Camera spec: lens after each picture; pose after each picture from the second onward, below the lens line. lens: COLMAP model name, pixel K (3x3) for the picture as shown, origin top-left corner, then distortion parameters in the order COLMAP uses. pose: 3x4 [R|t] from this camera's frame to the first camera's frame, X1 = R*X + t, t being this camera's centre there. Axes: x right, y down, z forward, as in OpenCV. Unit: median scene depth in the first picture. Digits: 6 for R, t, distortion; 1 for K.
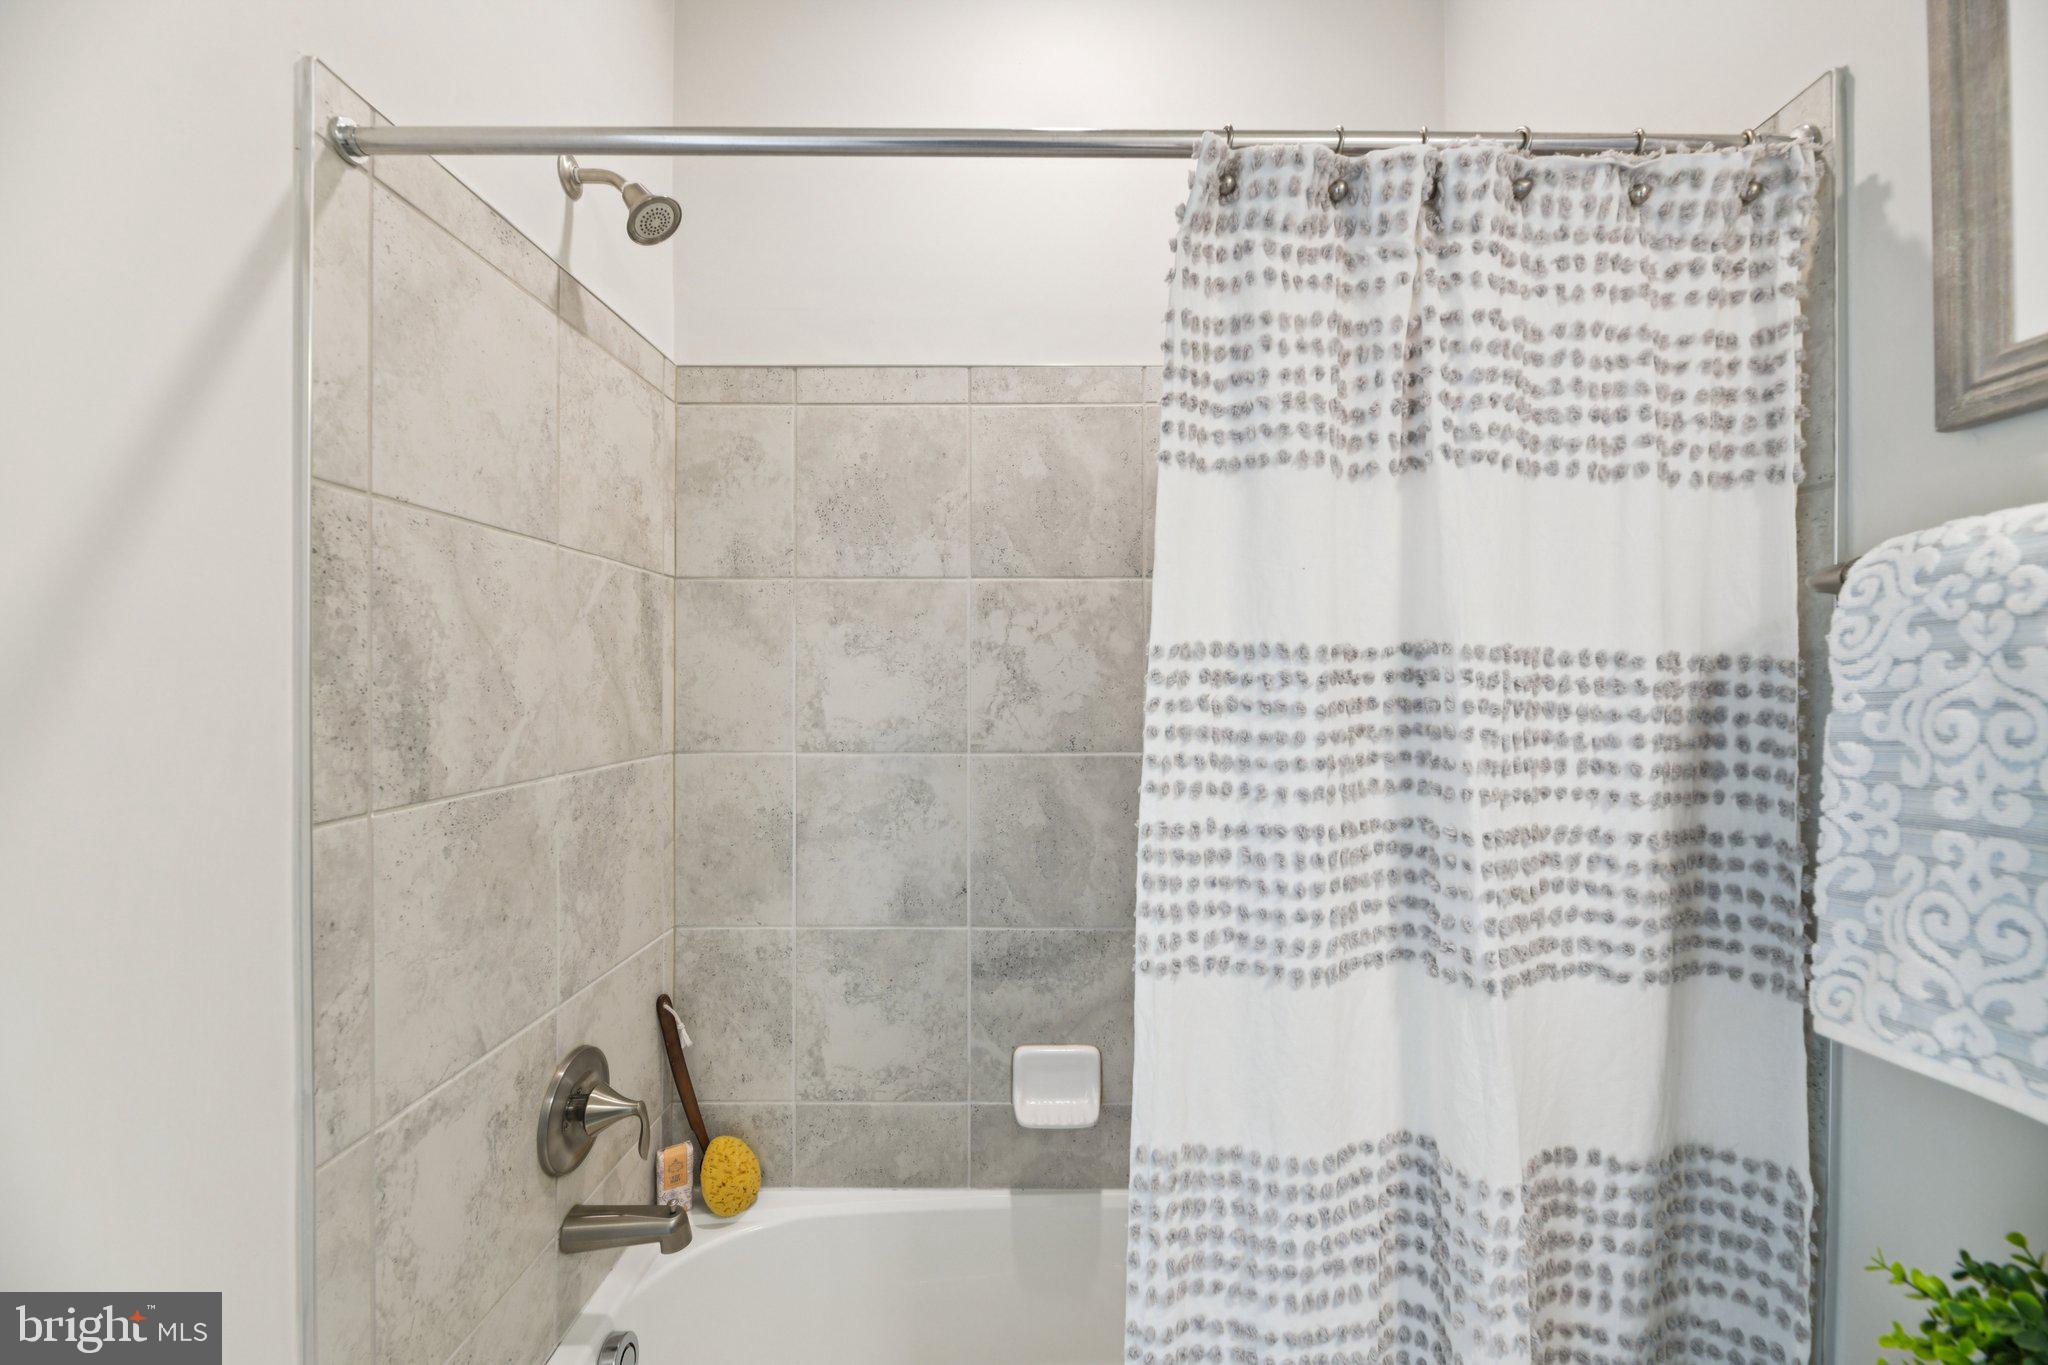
lens RADIAL K [[820.7, 0, 1034.4], [0, 820.7, 679.3], [0, 0, 1]] dist [-0.004191, -0.003589]
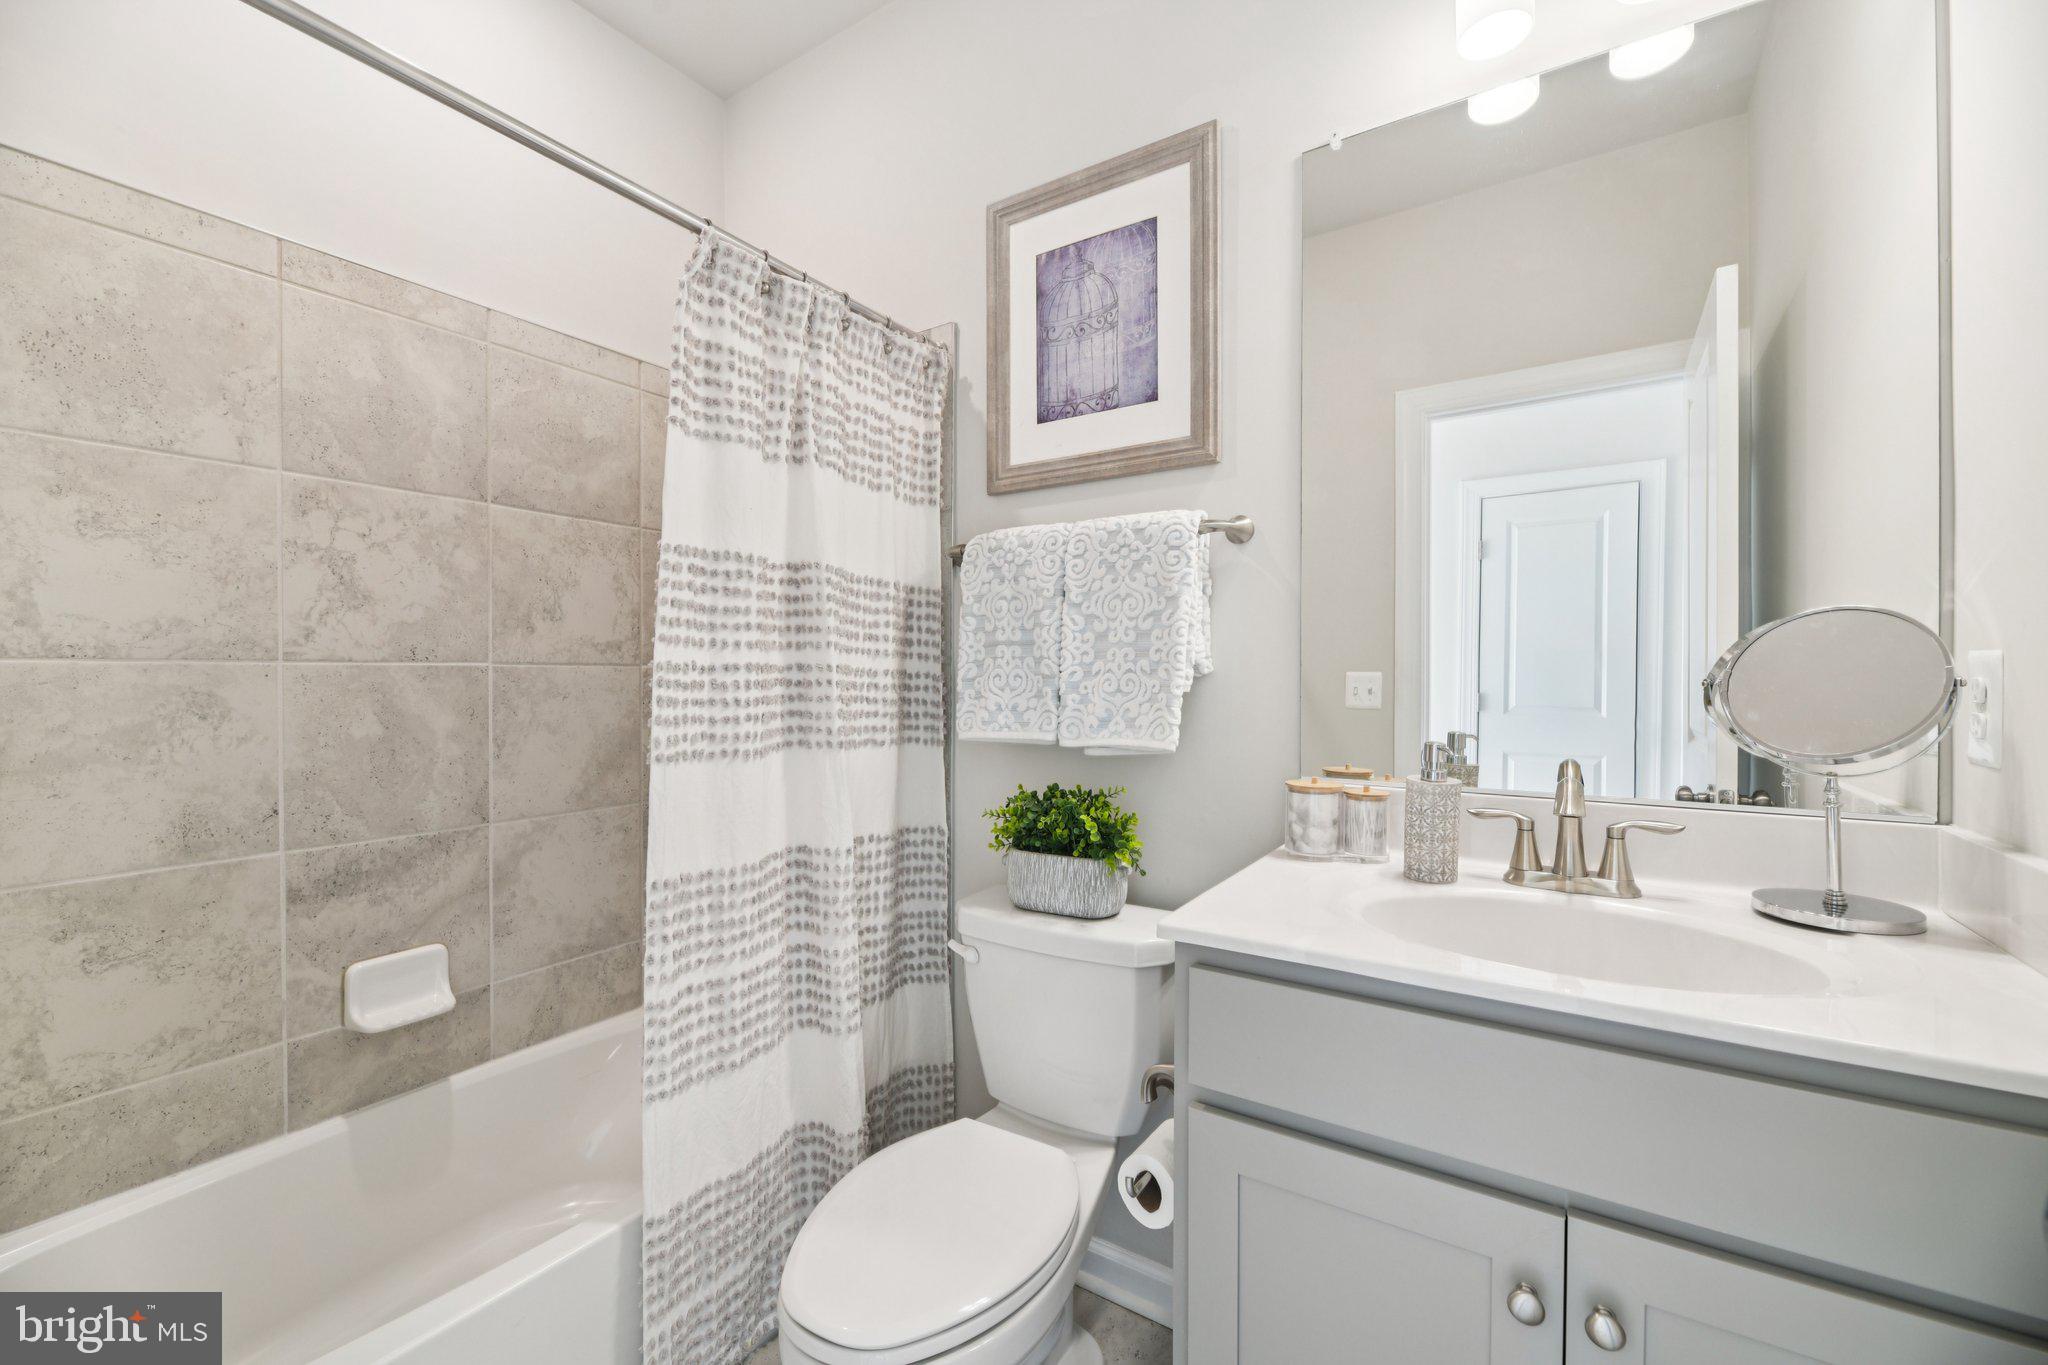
lens RADIAL K [[820.7, 0, 1034.4], [0, 820.7, 679.3], [0, 0, 1]] dist [-0.004191, -0.003589]
pose [[0.537112, -0.005014, 0.843496, -0.746201], [-0.001155, 0.999977, 0.006679, 0.193835], [-0.843510, -0.004562, 0.537093, -0.372077]]
